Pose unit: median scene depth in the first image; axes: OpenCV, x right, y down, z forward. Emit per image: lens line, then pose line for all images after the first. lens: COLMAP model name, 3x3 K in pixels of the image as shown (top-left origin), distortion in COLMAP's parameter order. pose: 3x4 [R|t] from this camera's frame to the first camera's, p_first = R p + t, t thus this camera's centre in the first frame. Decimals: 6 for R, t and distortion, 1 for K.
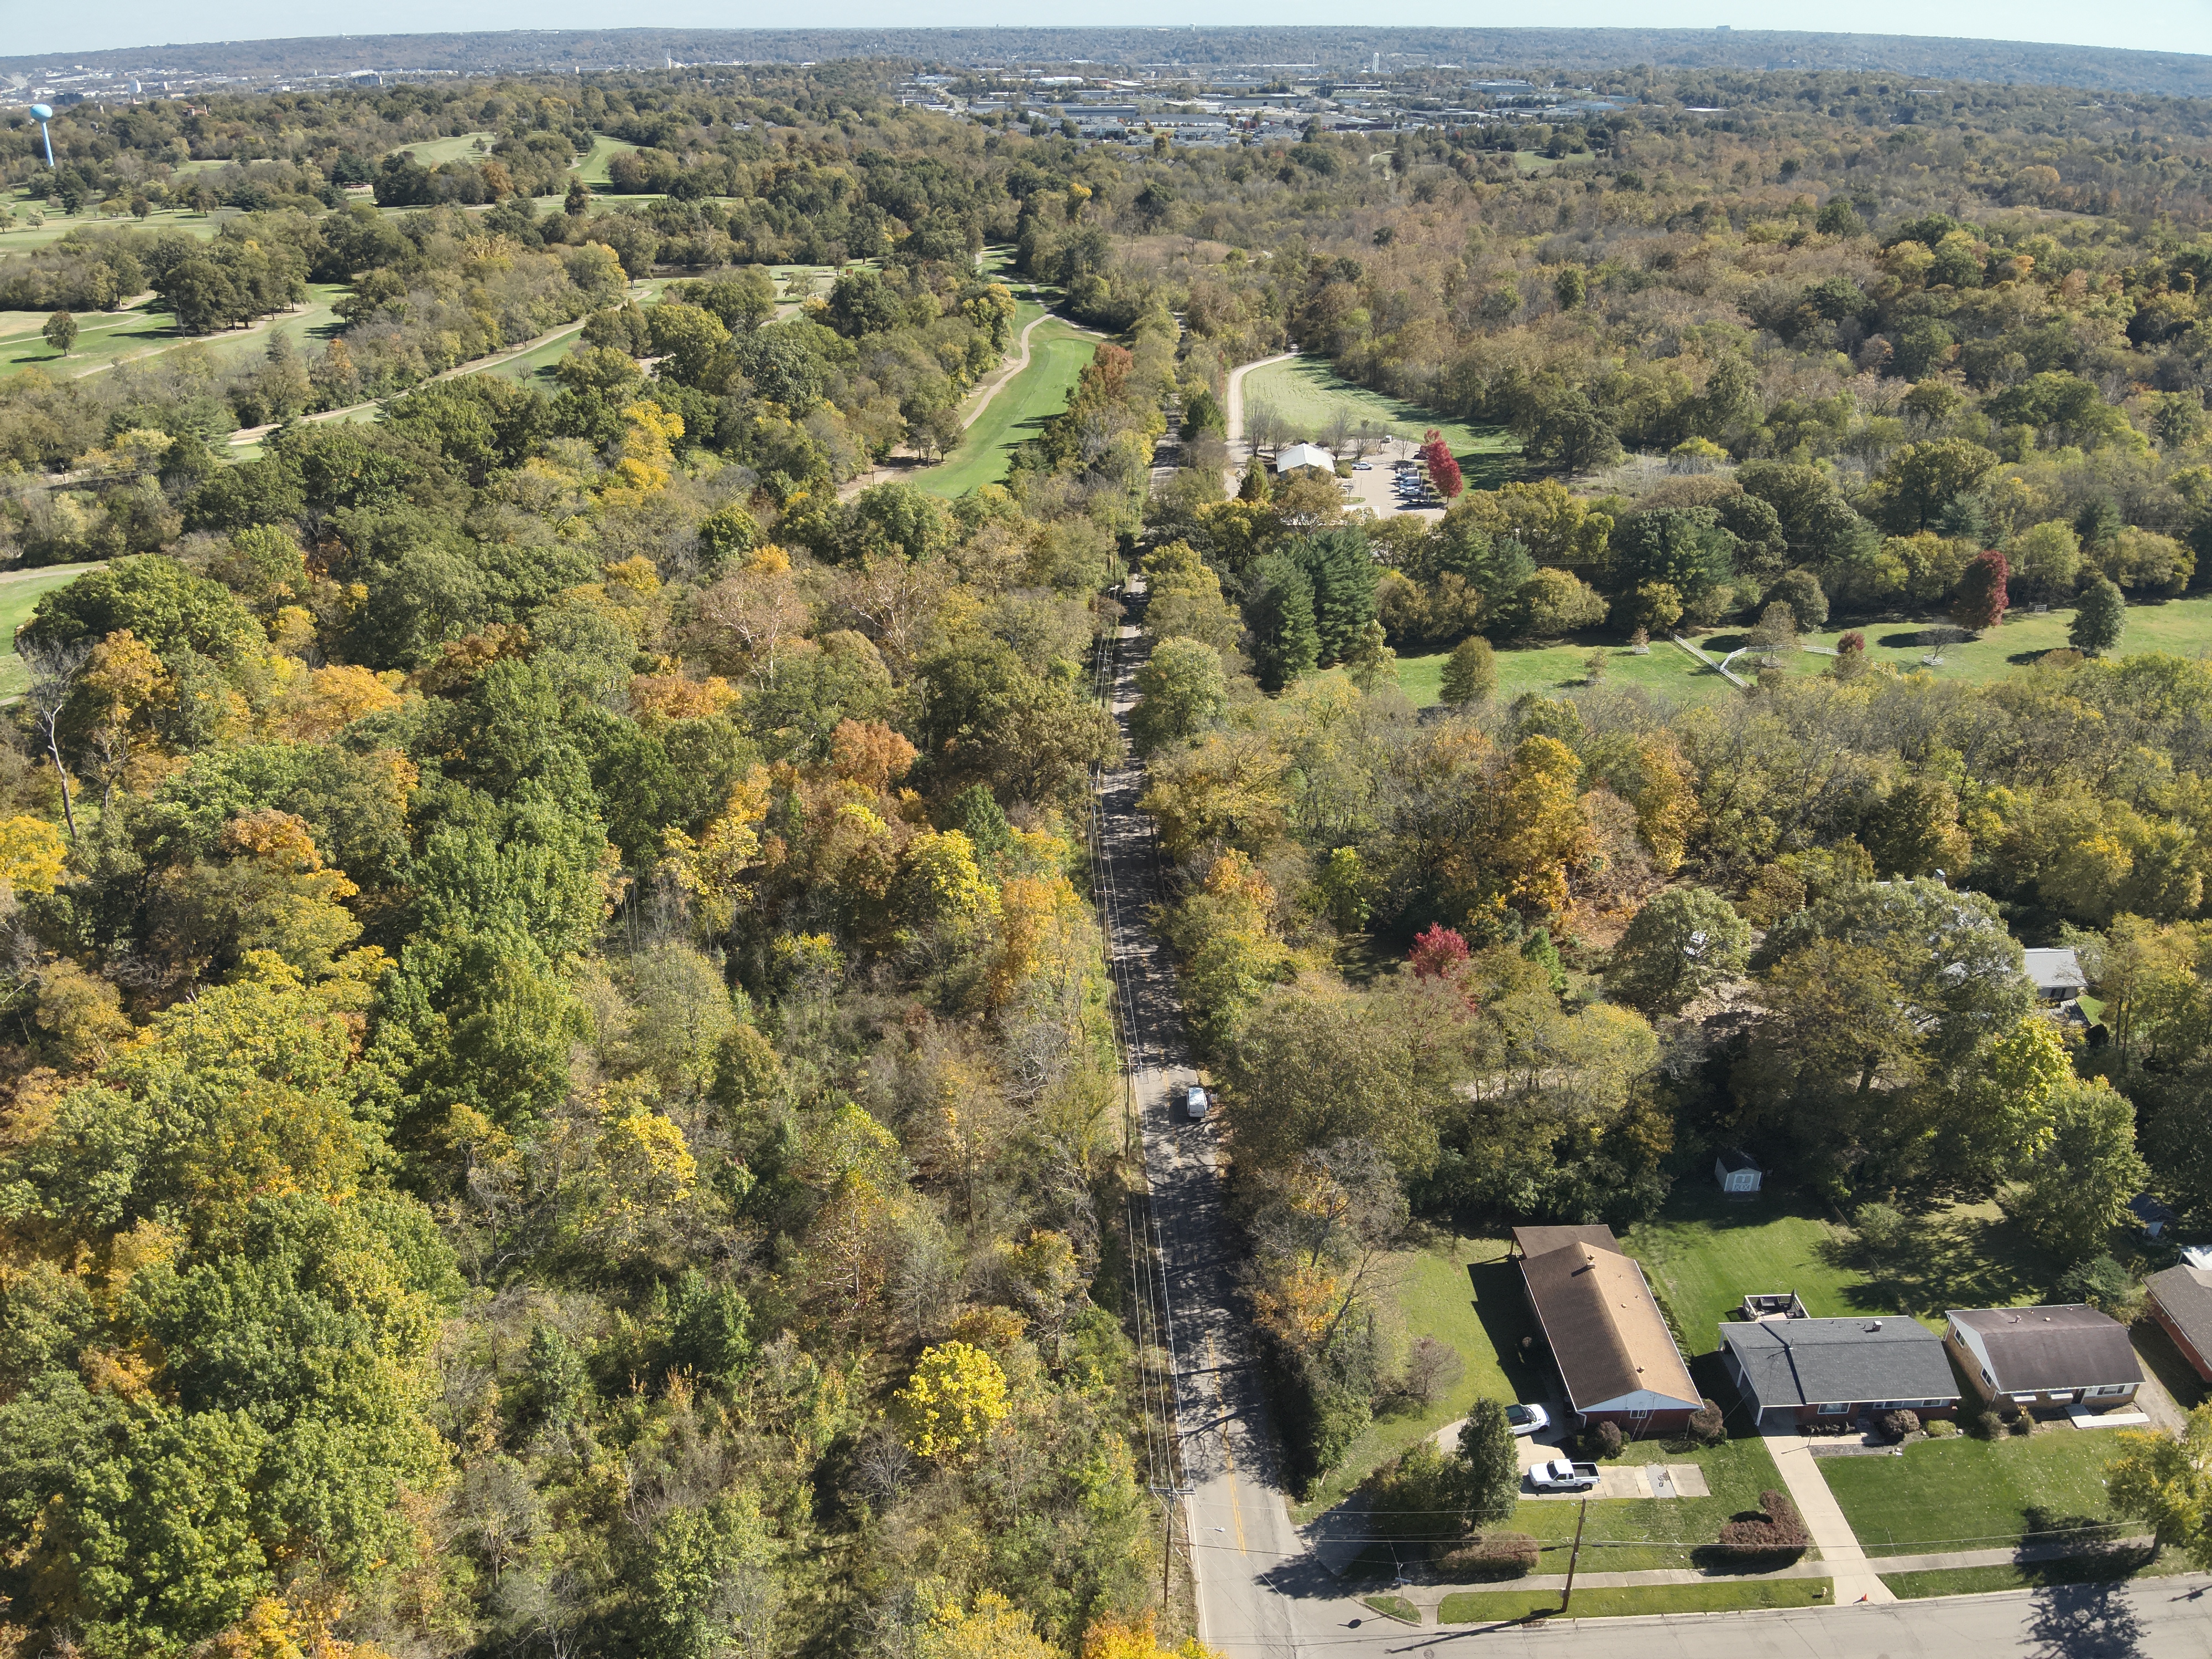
lens RADIAL K [[1633.8, 0, 1106.0], [0, 1633.8, 829.5], [0, 0, 1]] dist [0.104411, -0.206548]
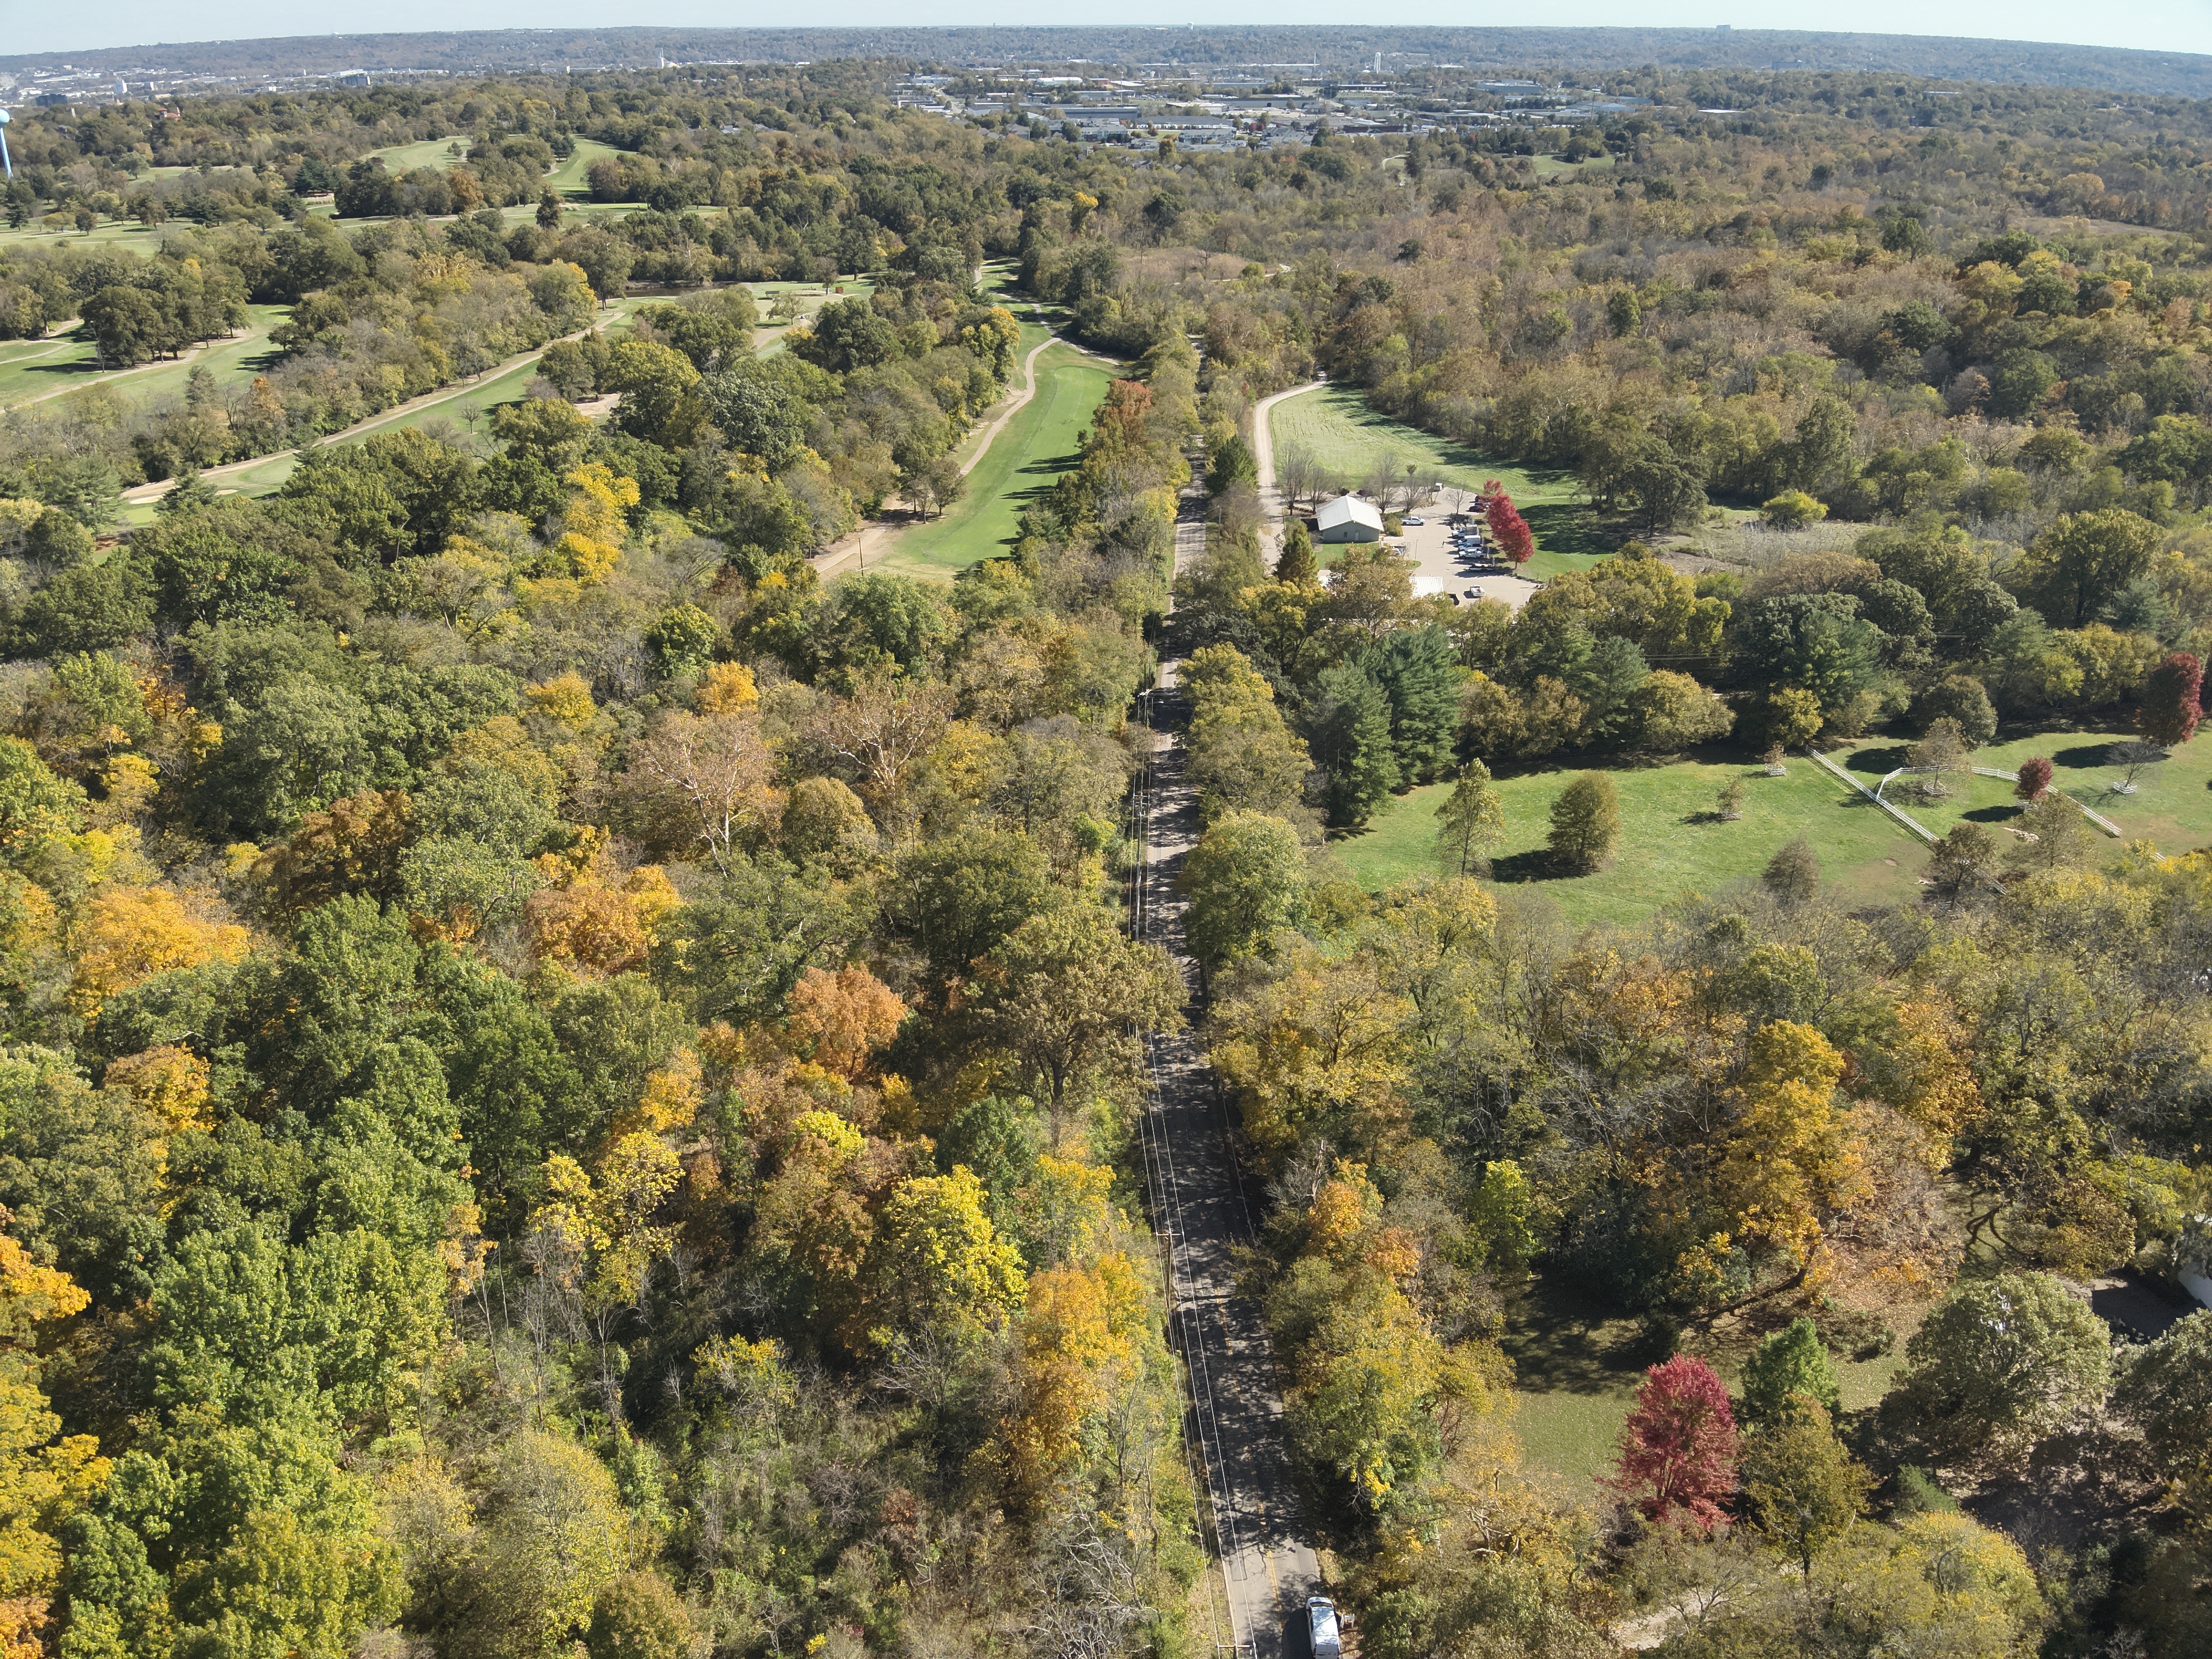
lens RADIAL K [[1633.8, 0, 1106.0], [0, 1633.8, 829.5], [0, 0, 1]] dist [0.104411, -0.206548]
pose [[0.999998, -0.000504, 0.002049, -0.009989], [0.000503, 1.000000, 0.000486, -0.046271], [-0.002049, -0.000485, 0.999998, 0.094630]]
